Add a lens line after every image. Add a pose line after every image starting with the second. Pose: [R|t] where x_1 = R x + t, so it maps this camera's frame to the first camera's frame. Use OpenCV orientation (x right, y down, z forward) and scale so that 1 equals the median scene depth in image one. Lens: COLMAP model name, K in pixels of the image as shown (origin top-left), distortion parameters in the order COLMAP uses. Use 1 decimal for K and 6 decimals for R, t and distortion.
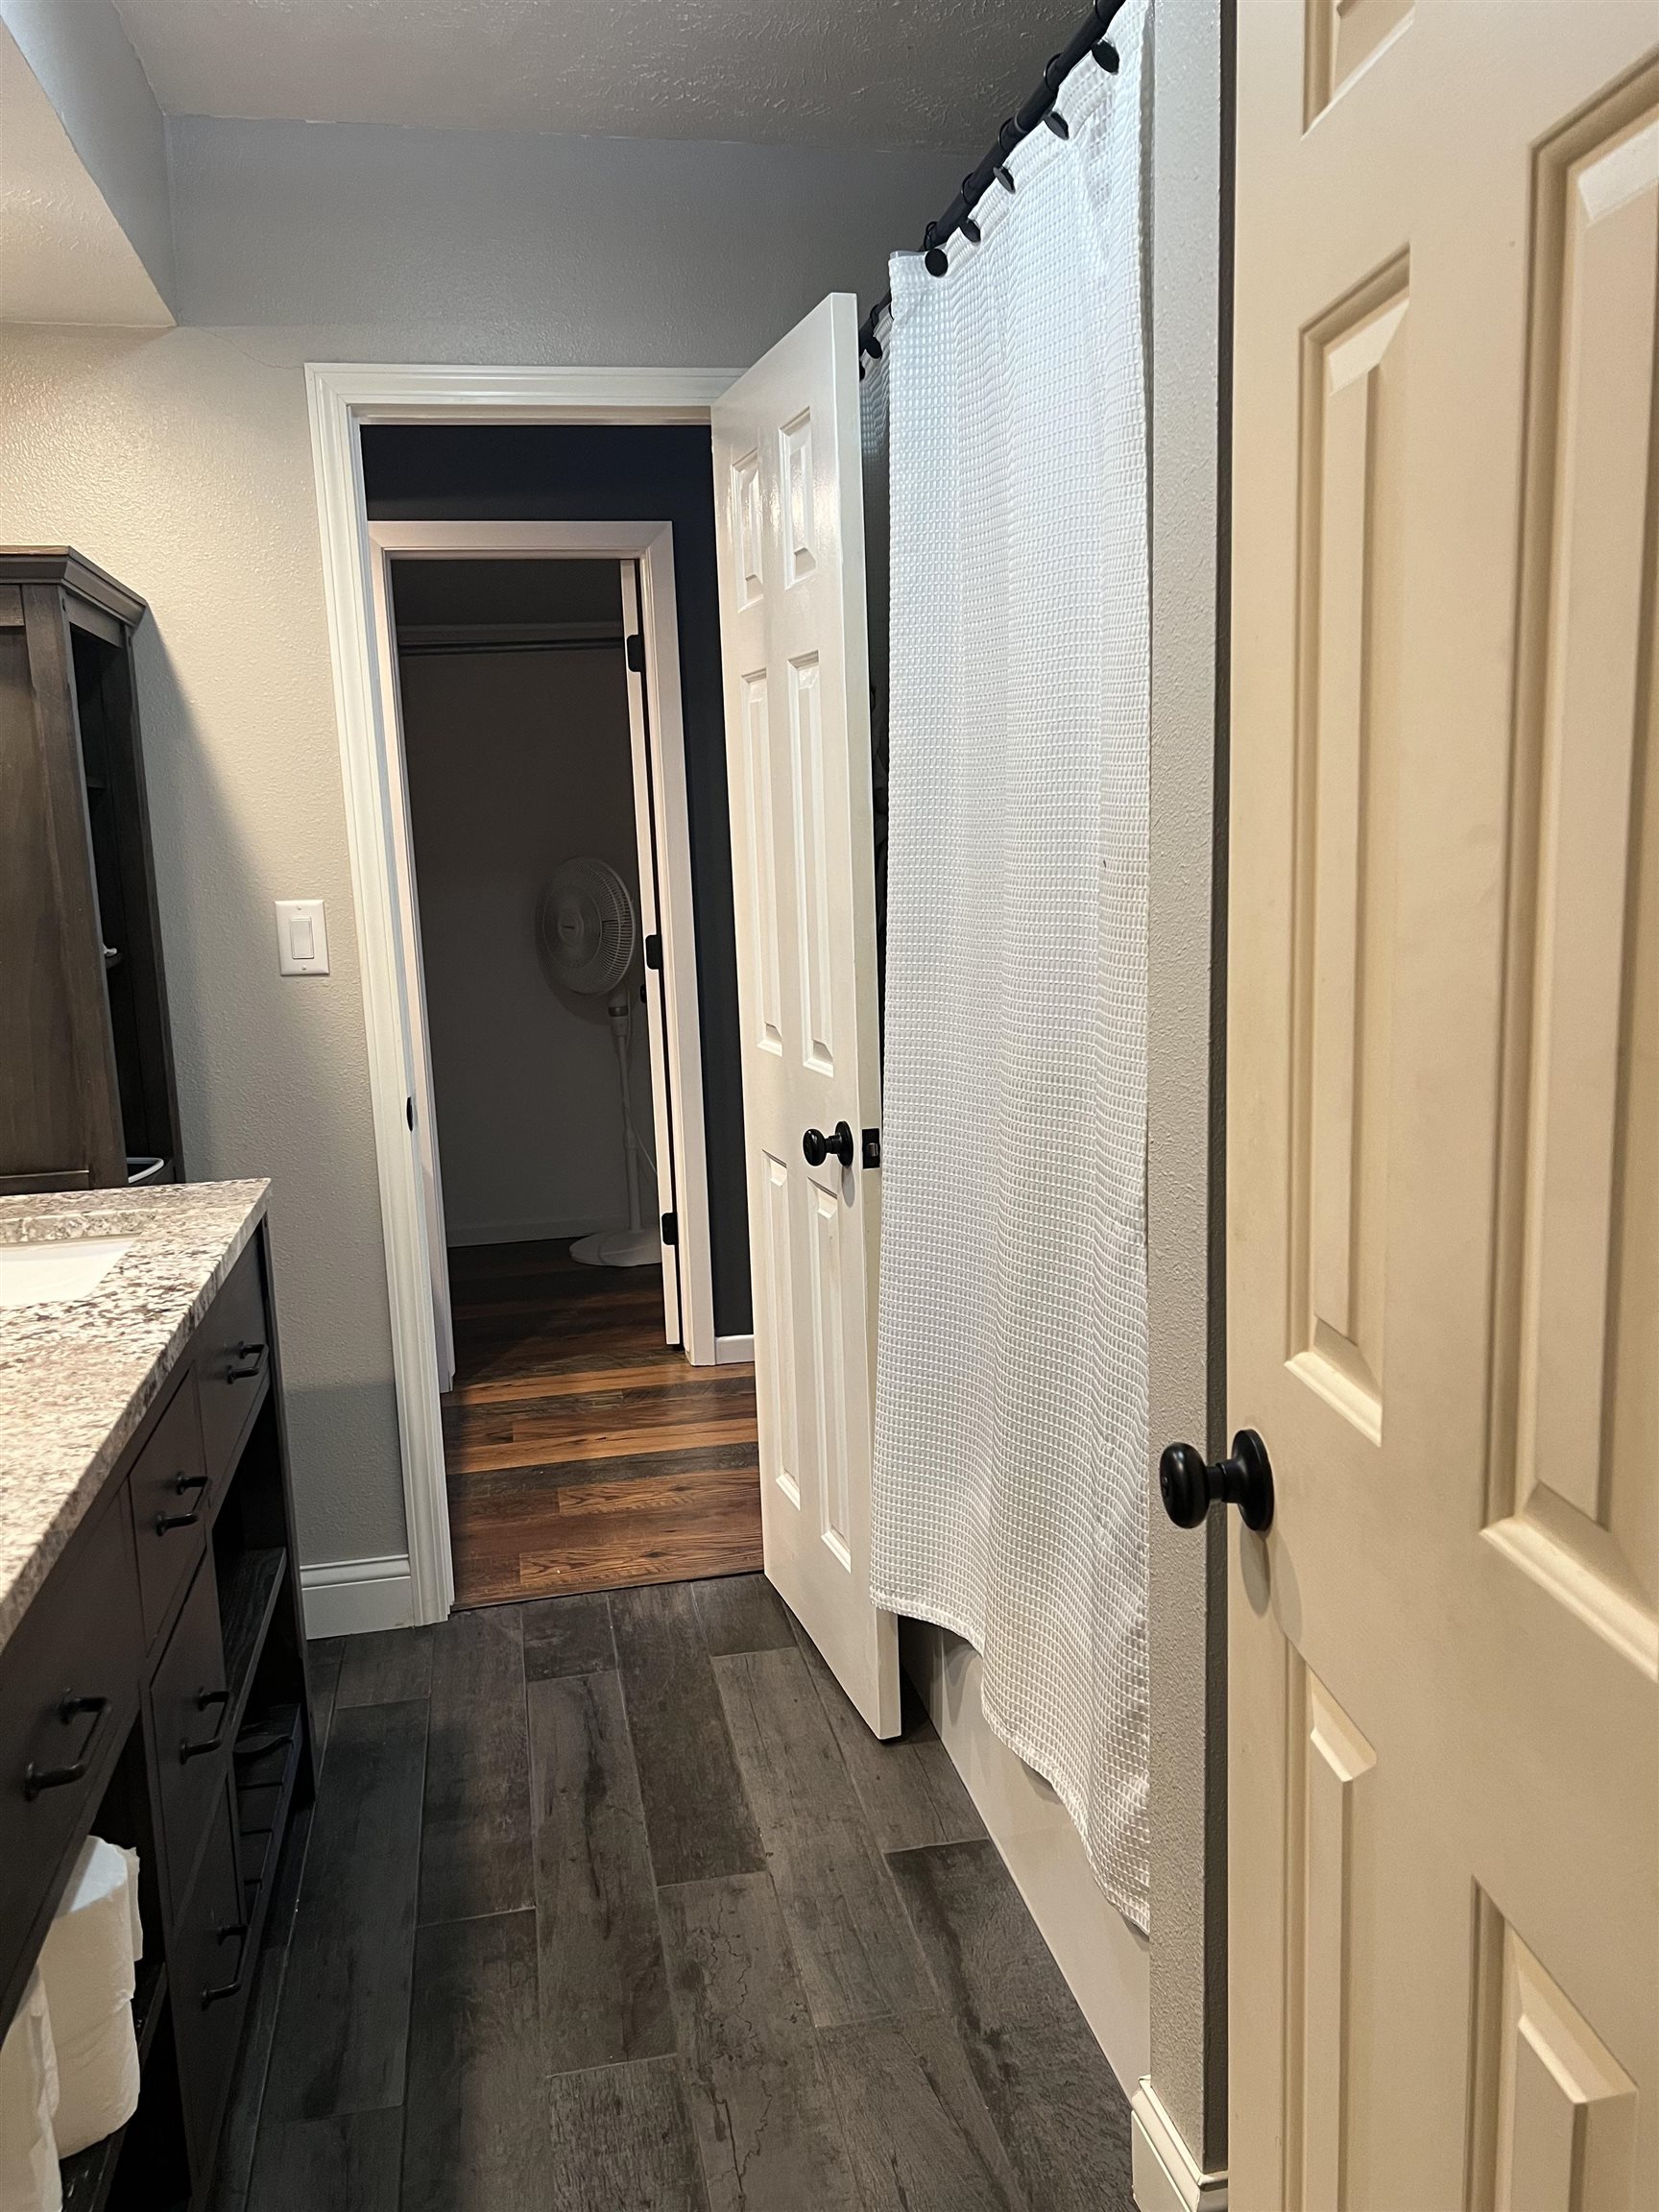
lens RADIAL K [[1636.4, 0, 829.5], [0, 1636.4, 1106.0], [0, 0, 1]] dist [0.084343, -0.103779]
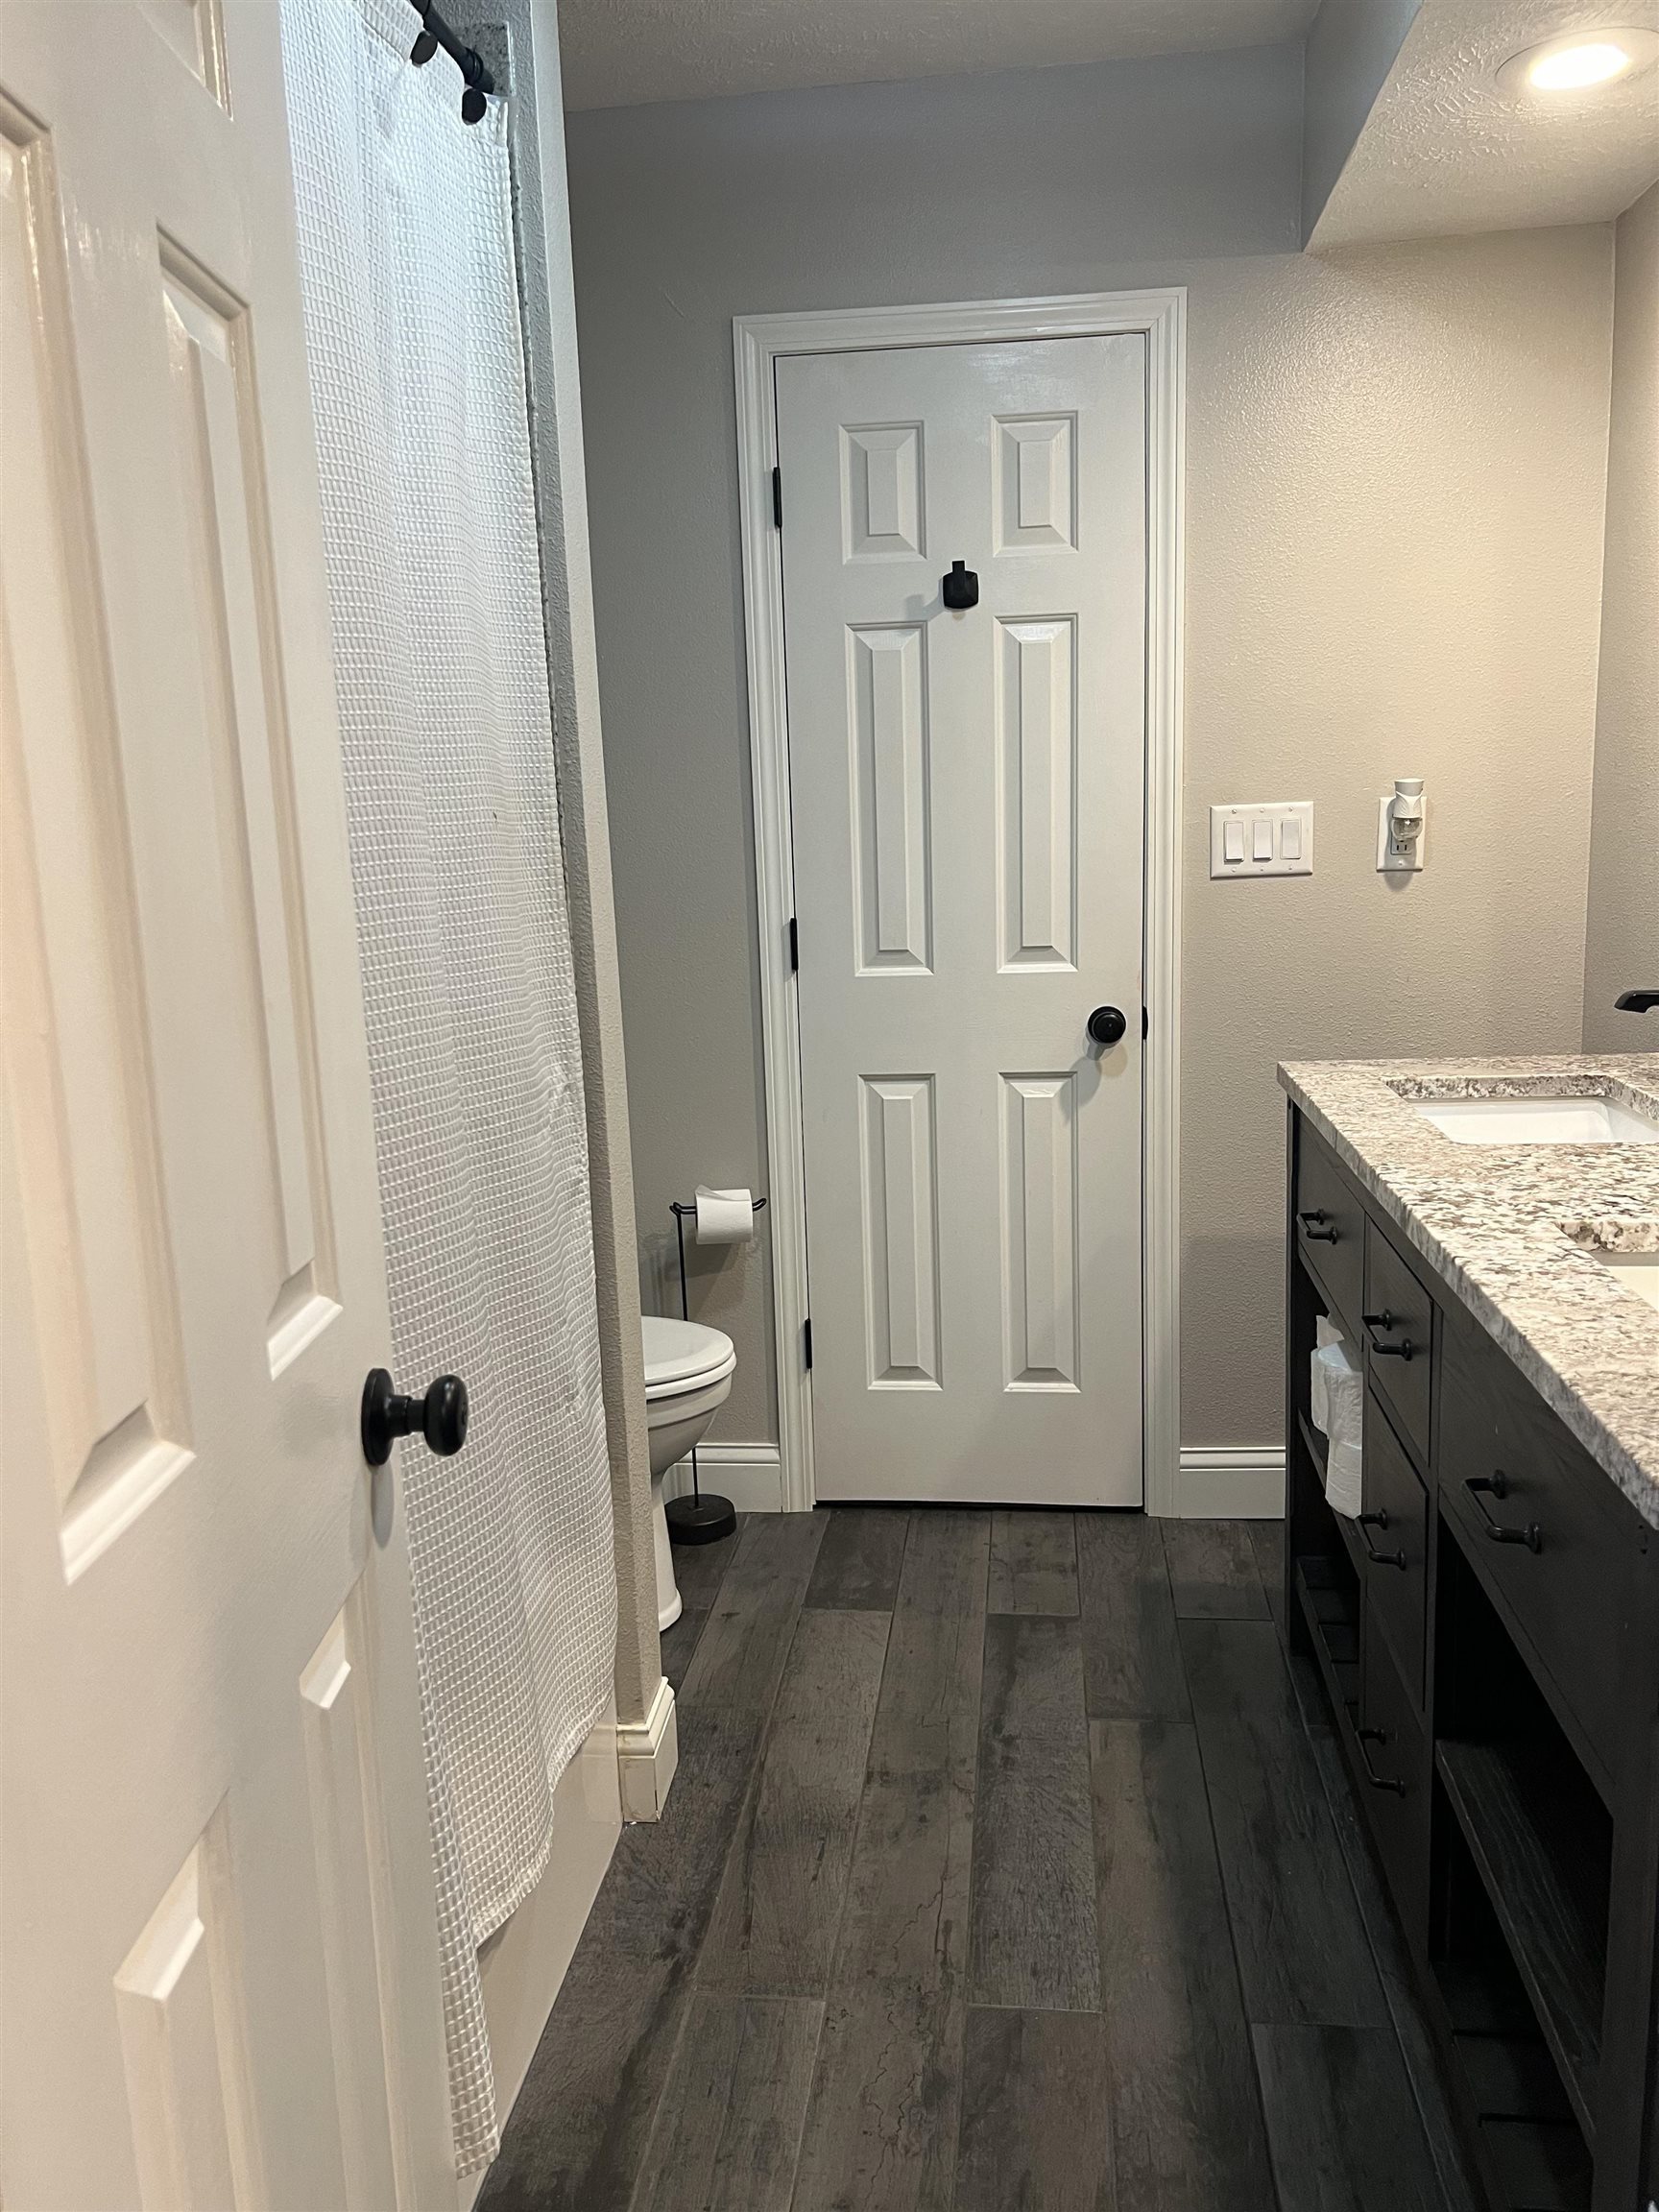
lens RADIAL K [[1585.4, 0, 827.4], [0, 1585.4, 1061.2], [0, 0, 1]] dist [0.031231, -0.063324]
pose [[-0.942101, 0.018745, 0.334805, -0.342037], [0.123768, 0.947376, 0.295228, -0.246598], [-0.311652, 0.319573, -0.894844, 1.714927]]
